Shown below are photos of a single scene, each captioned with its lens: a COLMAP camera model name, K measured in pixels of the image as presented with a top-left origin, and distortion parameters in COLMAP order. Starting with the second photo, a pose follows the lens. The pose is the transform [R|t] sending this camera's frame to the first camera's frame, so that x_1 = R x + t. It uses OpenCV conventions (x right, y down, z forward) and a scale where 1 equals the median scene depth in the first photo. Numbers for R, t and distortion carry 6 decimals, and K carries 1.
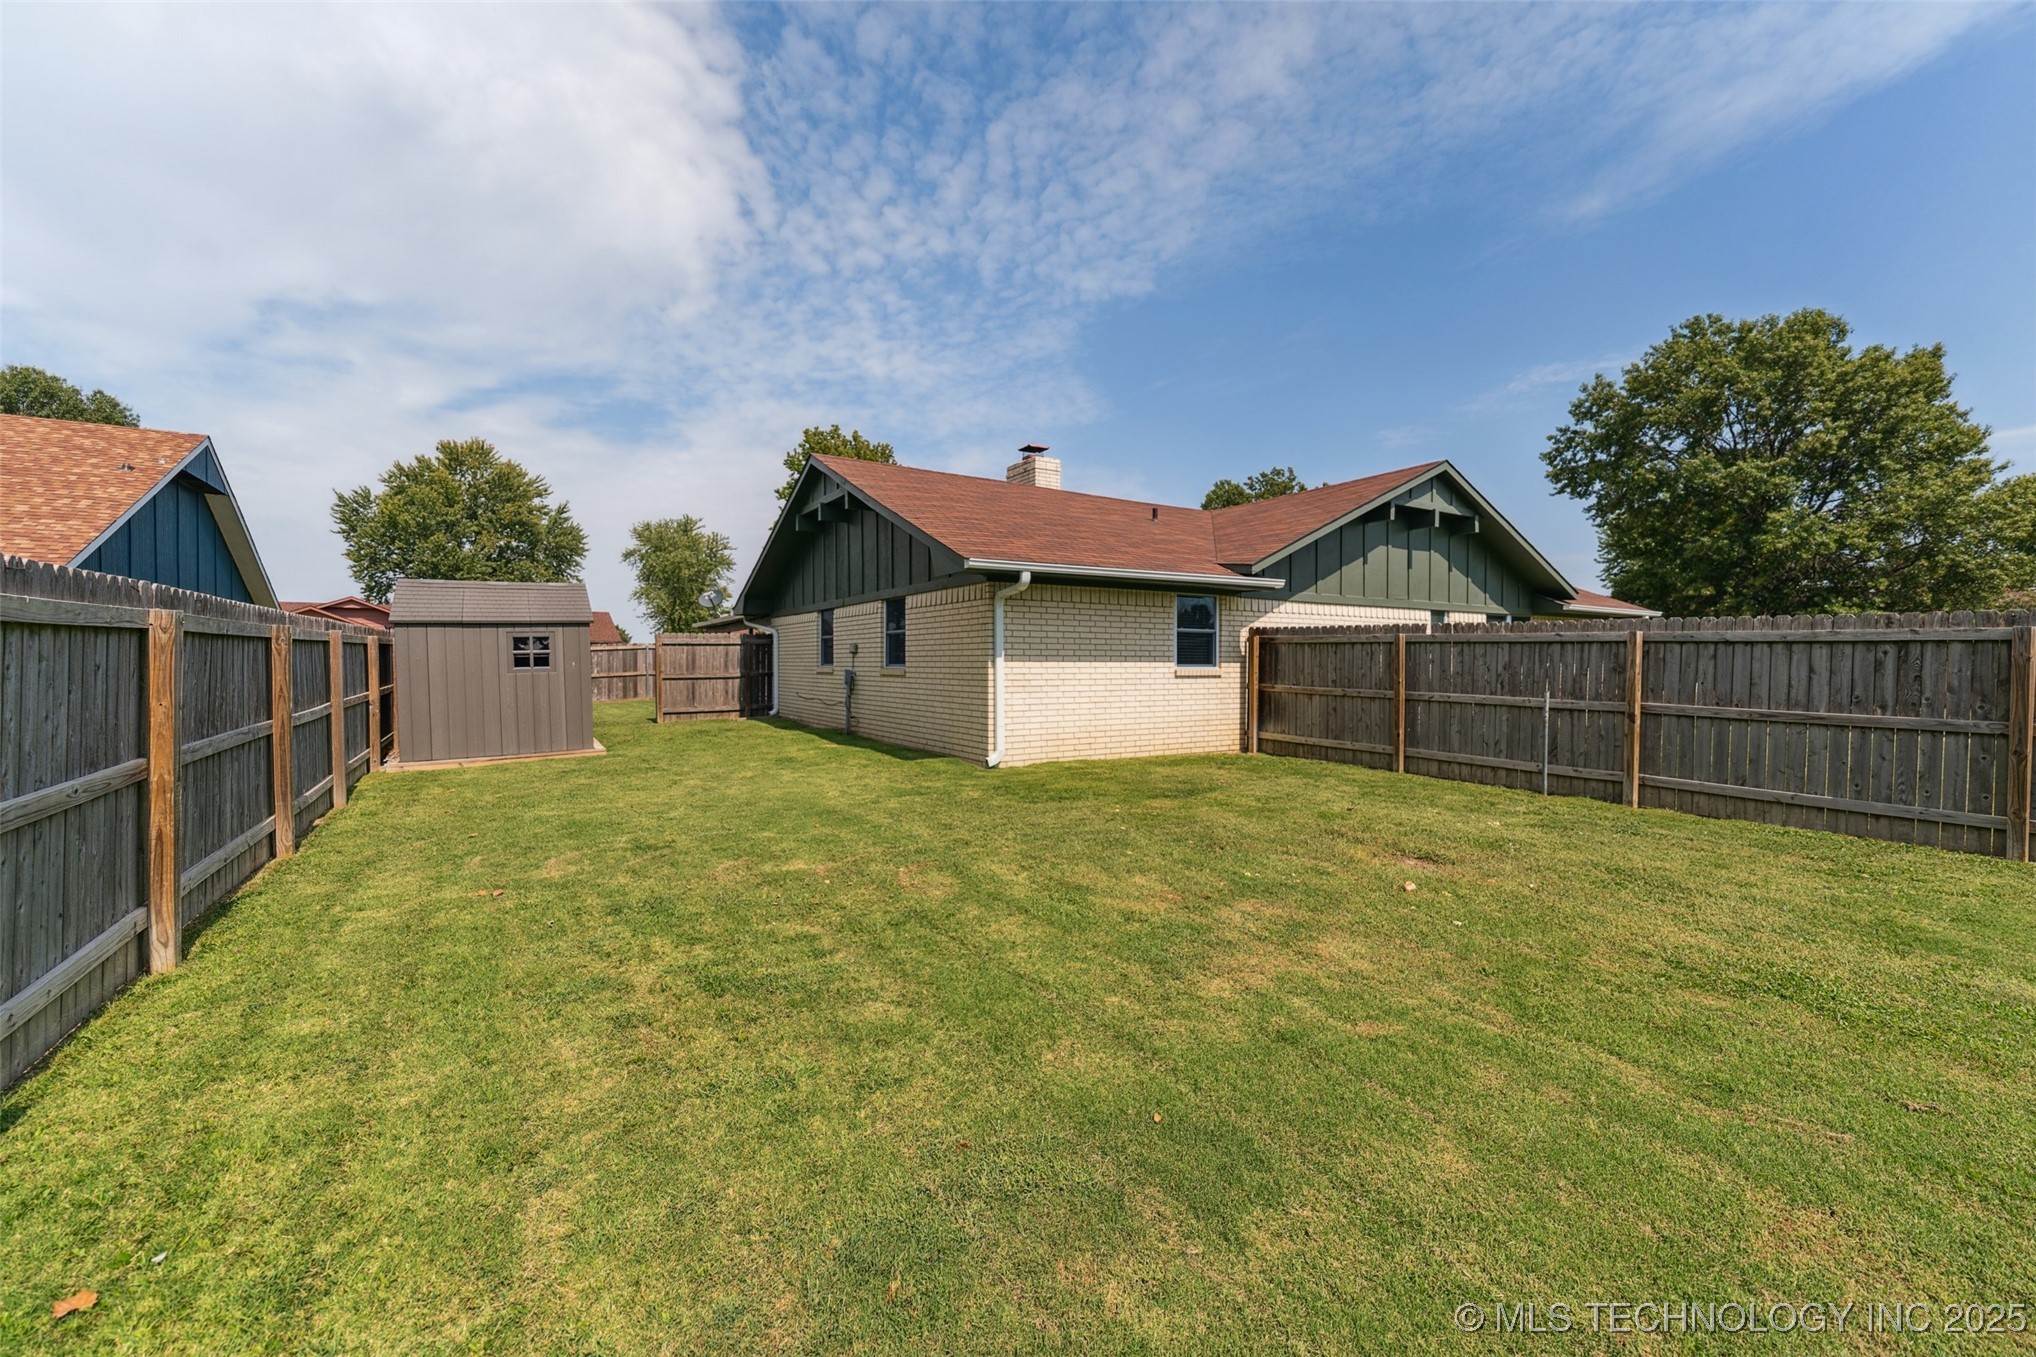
lens RADIAL K [[825.5, 0, 1008.9], [0, 825.5, 664.0], [0, 0, 1]] dist [0.000346, -0.000262]
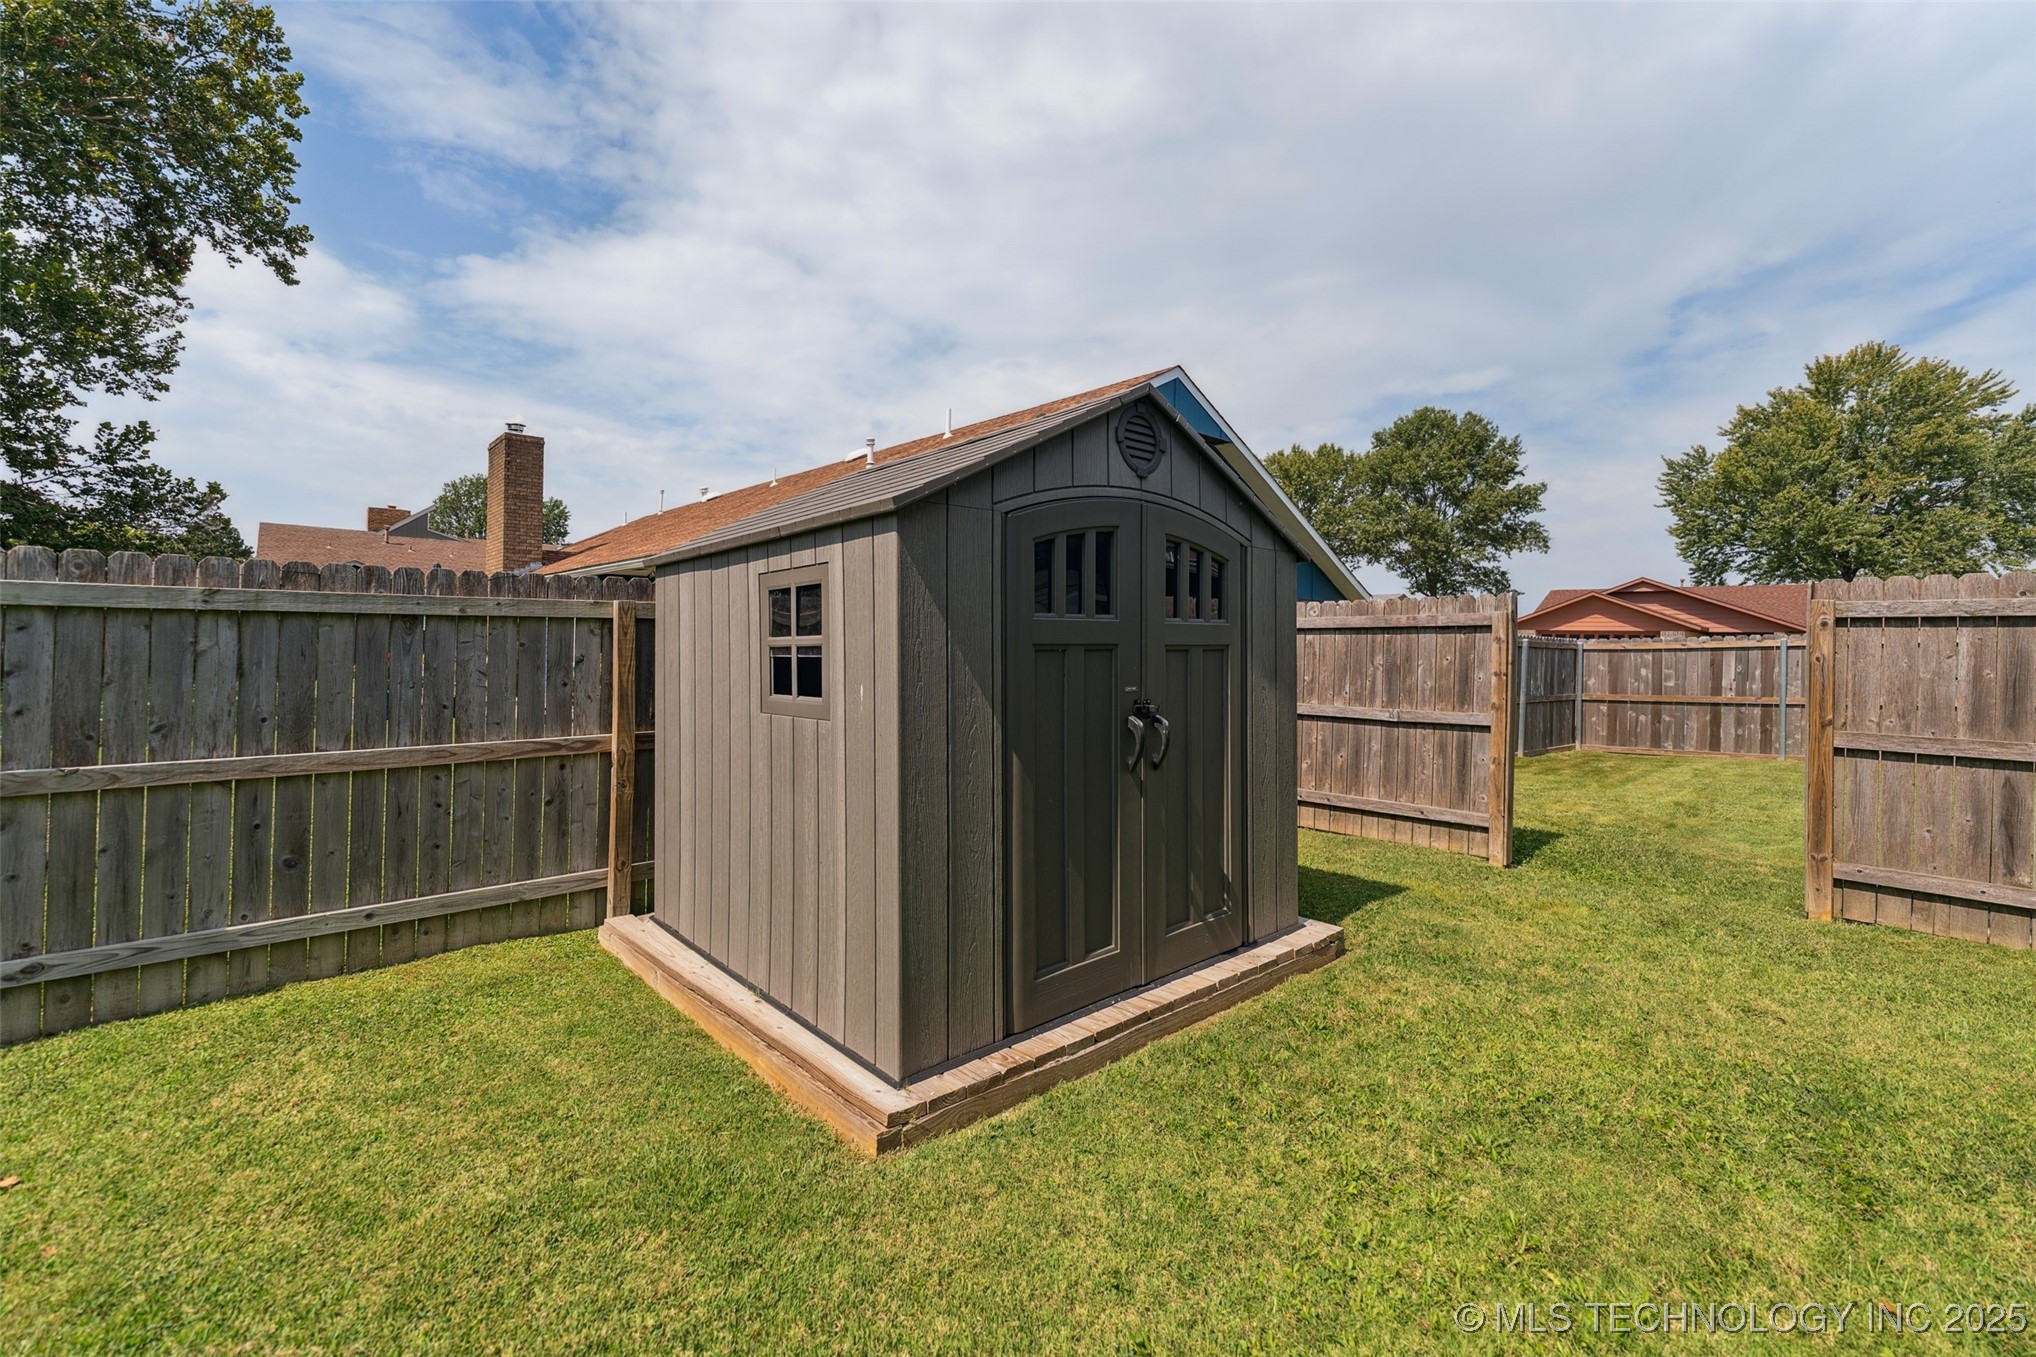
lens RADIAL K [[825.5, 0, 1008.9], [0, 825.5, 664.0], [0, 0, 1]] dist [0.000346, -0.000262]
pose [[0.159105, 0.031874, -0.986747, -0.061582], [-0.022330, 0.999339, 0.028680, -0.003247], [0.987009, 0.017471, 0.159712, 0.179491]]
